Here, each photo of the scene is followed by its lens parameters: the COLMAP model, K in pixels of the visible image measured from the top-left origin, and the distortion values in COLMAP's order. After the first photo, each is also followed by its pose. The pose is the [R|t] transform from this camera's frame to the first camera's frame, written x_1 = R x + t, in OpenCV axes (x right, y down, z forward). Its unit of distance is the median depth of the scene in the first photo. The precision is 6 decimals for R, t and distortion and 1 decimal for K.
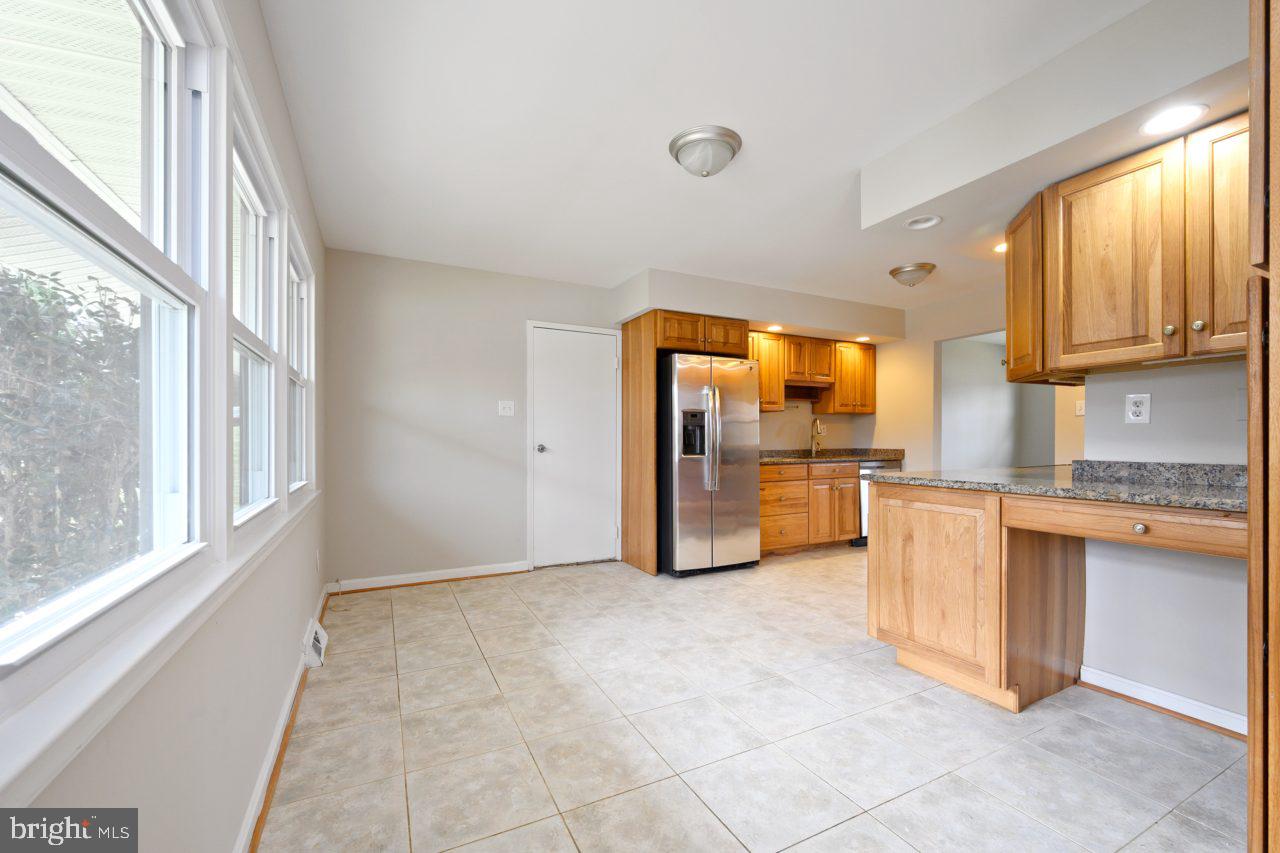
lens RADIAL K [[522.1, 0, 631.4], [0, 522.1, 430.2], [0, 0, 1]] dist [-0.000809, -0.000169]
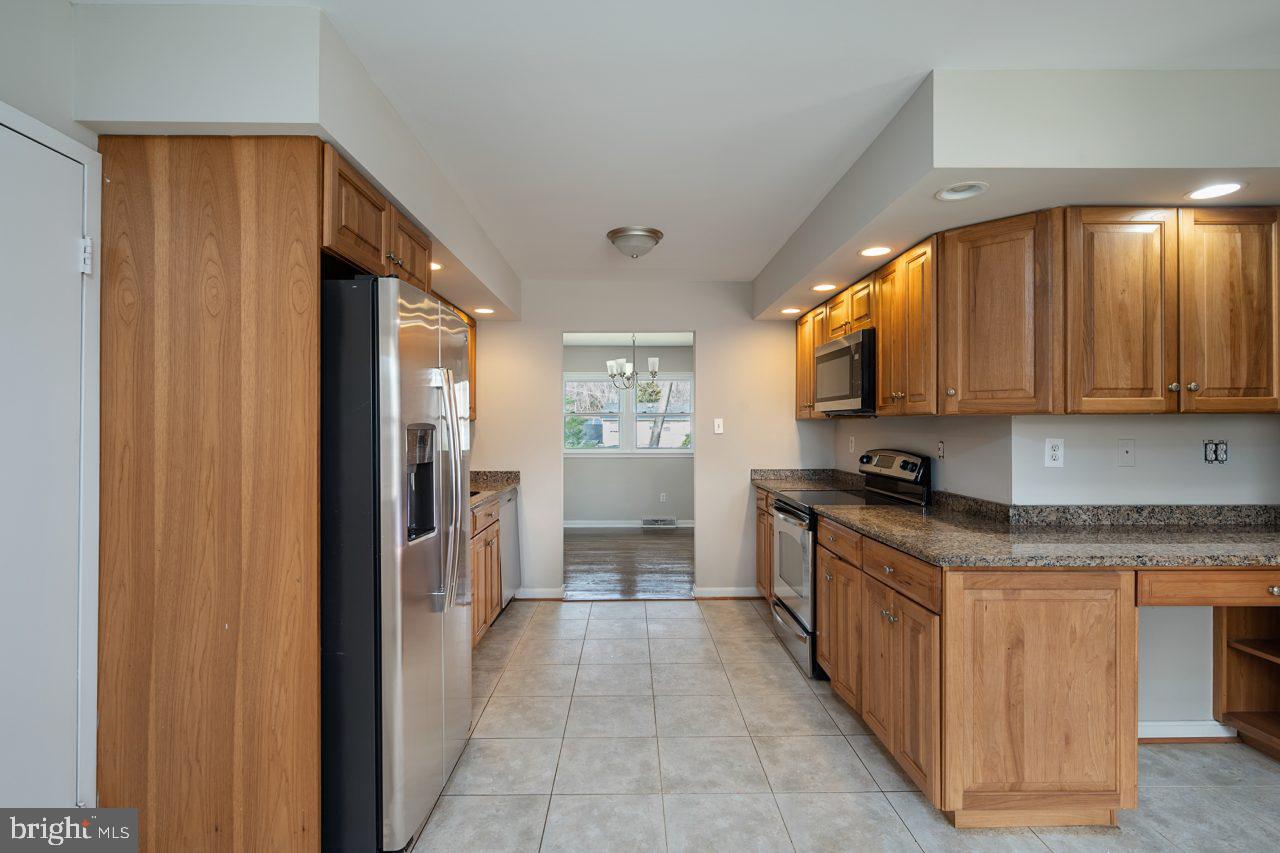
lens RADIAL K [[598.7, 0, 640.0], [0, 598.7, 426.5], [0, 0, 1]] dist [0.002709, 0.001178]
pose [[0.425374, 0.005360, 0.905002, -0.335235], [-0.013274, 0.999912, 0.000317, -0.062860], [-0.904920, -0.012148, 0.425408, 0.941260]]
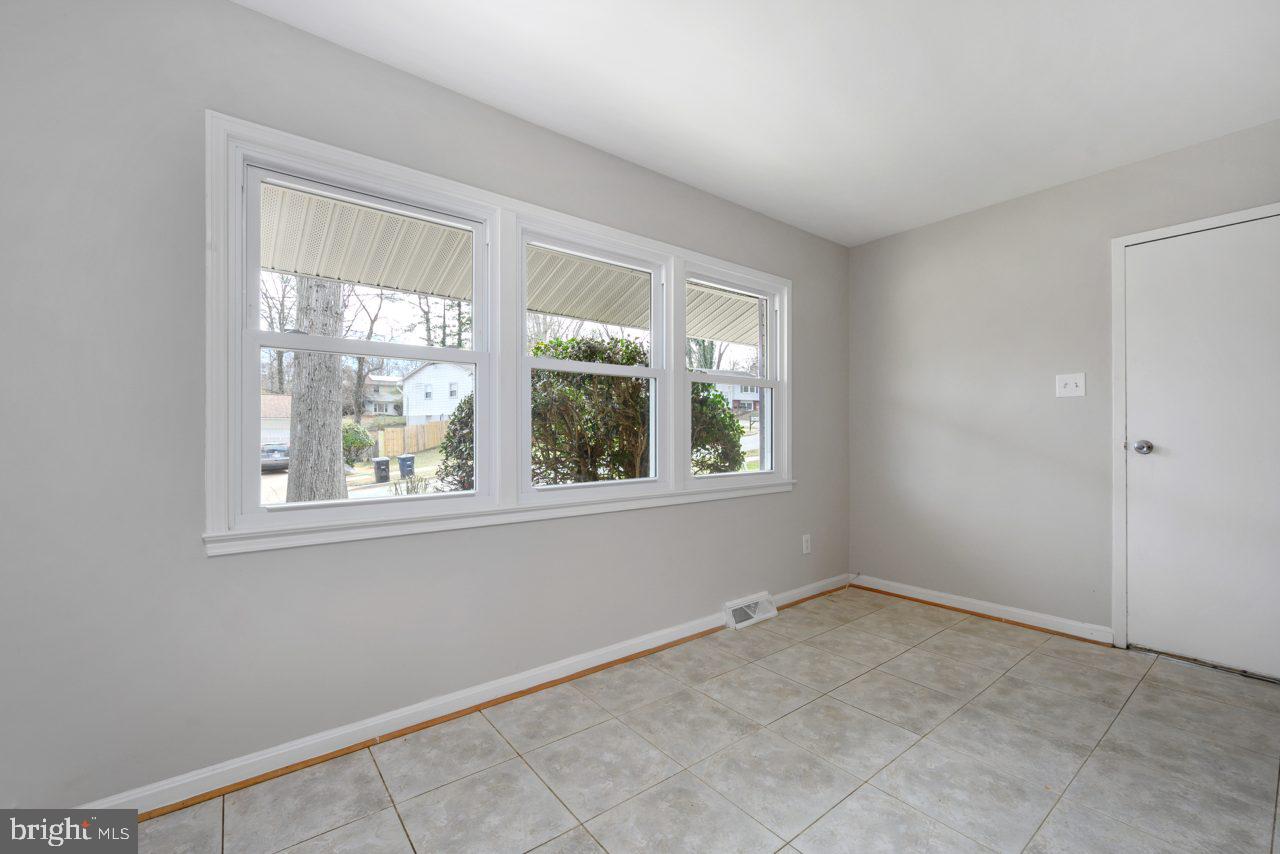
lens RADIAL K [[522.1, 0, 631.4], [0, 522.1, 430.7], [0, 0, 1]] dist [-0.000809, -0.000169]
pose [[0.197935, -0.008580, -0.980178, 0.453817], [0.023166, 0.999723, -0.004073, 0.007010], [0.979941, -0.021901, 0.198079, 0.497663]]
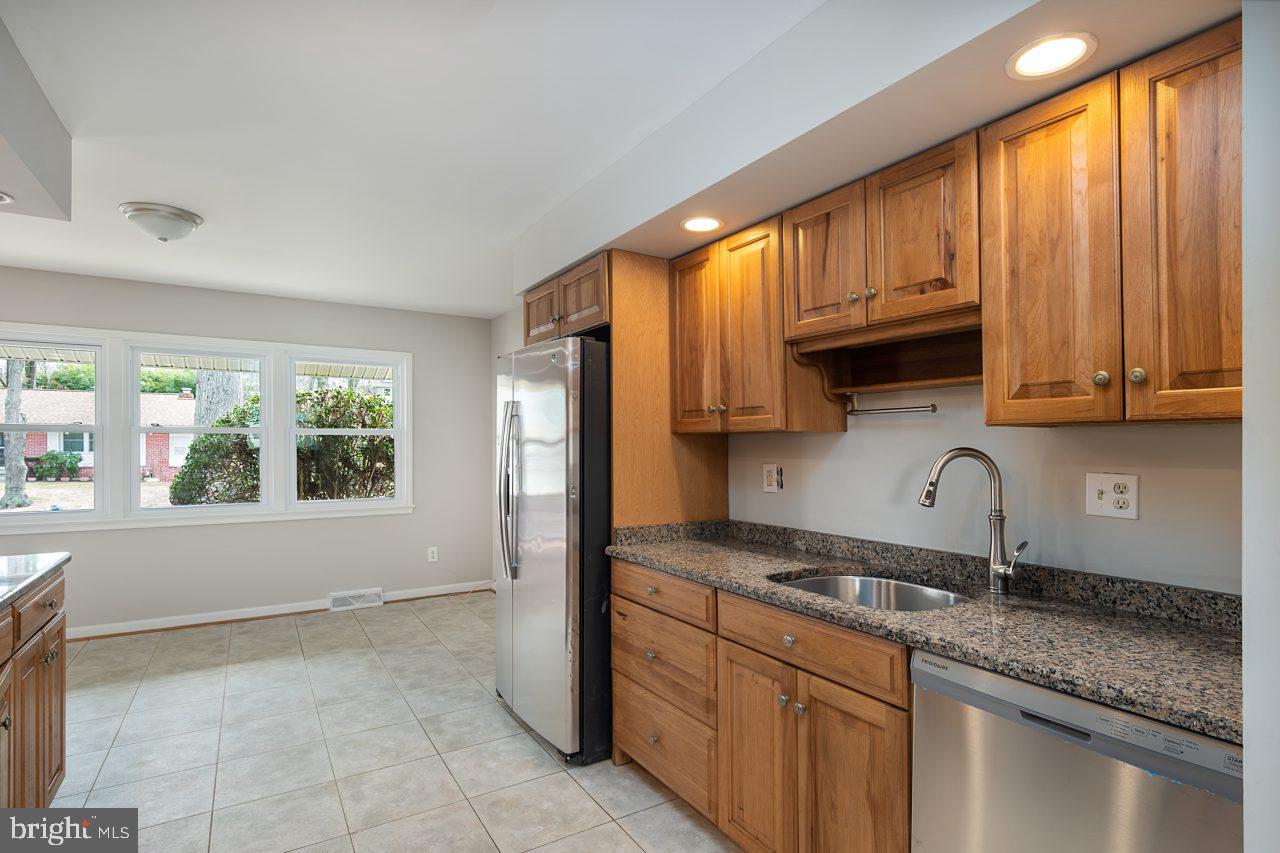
lens RADIAL K [[619.7, 0, 627.6], [0, 619.7, 439.6], [0, 0, 1]] dist [-0.001816, -0.000293]
pose [[0.094700, -0.005782, -0.995489, 1.267836], [0.015091, 0.999877, -0.004372, -0.054047], [0.995391, -0.014608, 0.094776, 1.565270]]
